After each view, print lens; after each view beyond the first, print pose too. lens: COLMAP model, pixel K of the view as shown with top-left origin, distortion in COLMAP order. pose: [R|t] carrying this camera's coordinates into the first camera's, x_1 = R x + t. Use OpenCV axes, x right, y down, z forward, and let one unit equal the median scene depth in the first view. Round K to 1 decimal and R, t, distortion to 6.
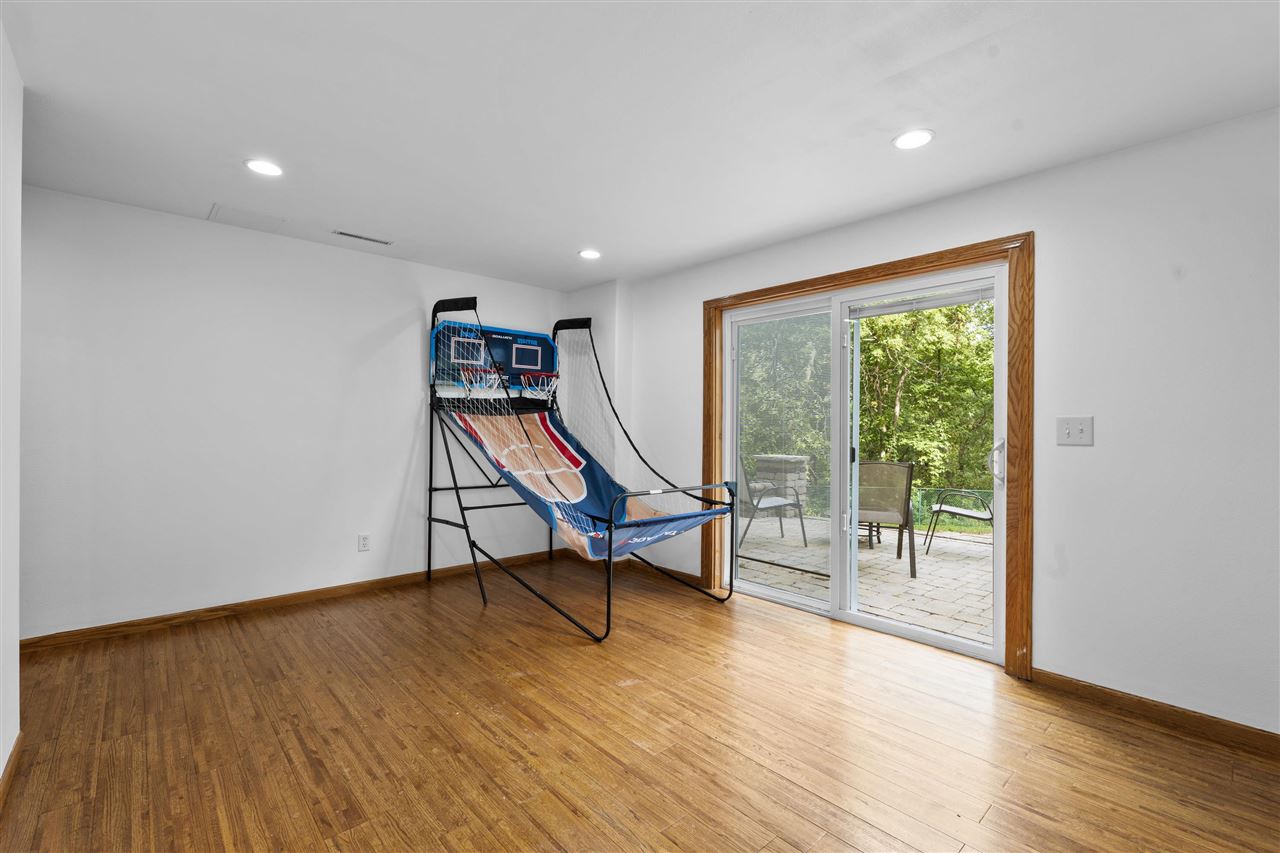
lens RADIAL K [[559.8, 0, 638.5], [0, 559.8, 431.2], [0, 0, 1]] dist [-0.002216, -0.000455]
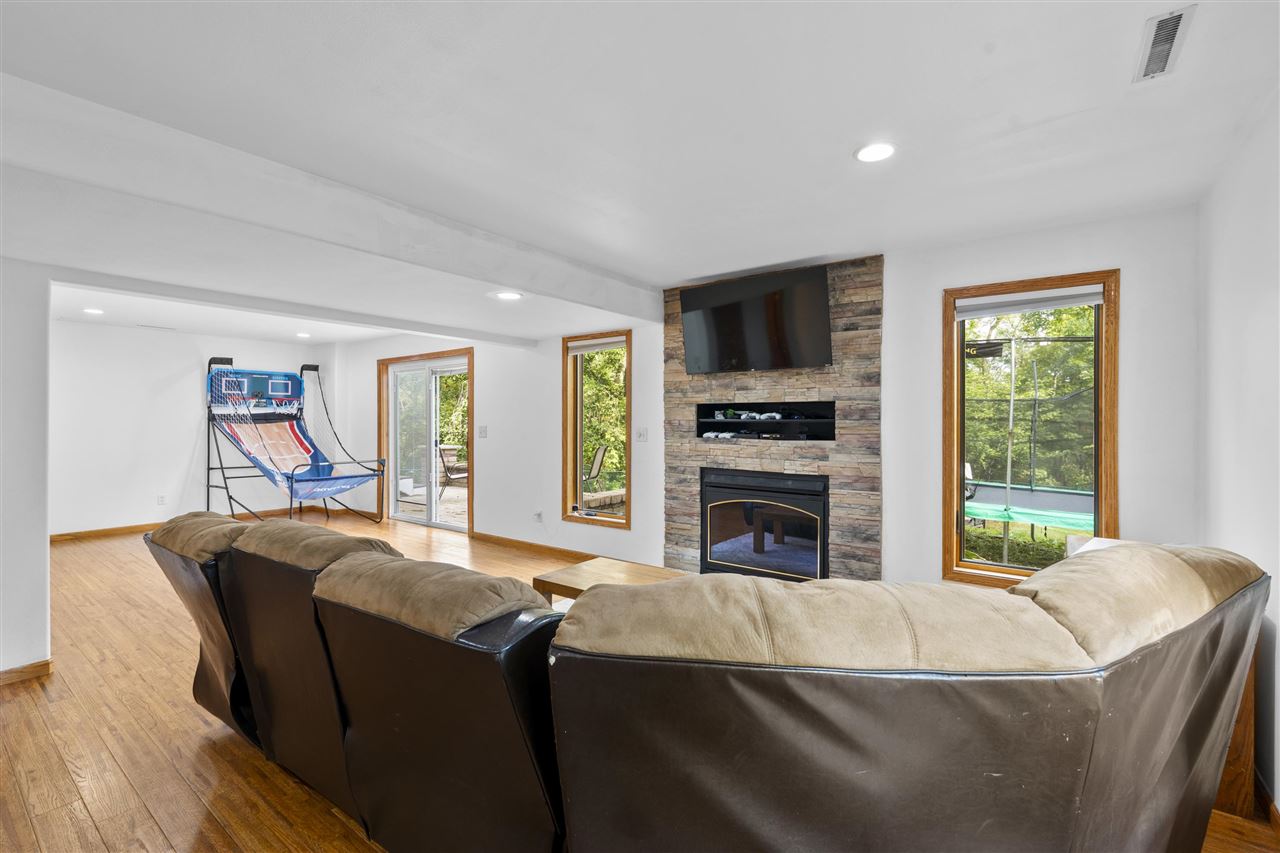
lens RADIAL K [[559.8, 0, 640.4], [0, 559.8, 422.4], [0, 0, 1]] dist [-0.002216, -0.000455]
pose [[0.983153, -0.009152, 0.182554, 0.600524], [0.010884, 0.999905, -0.008487, -0.006192], [-0.182459, 0.010331, 0.983159, -0.891718]]
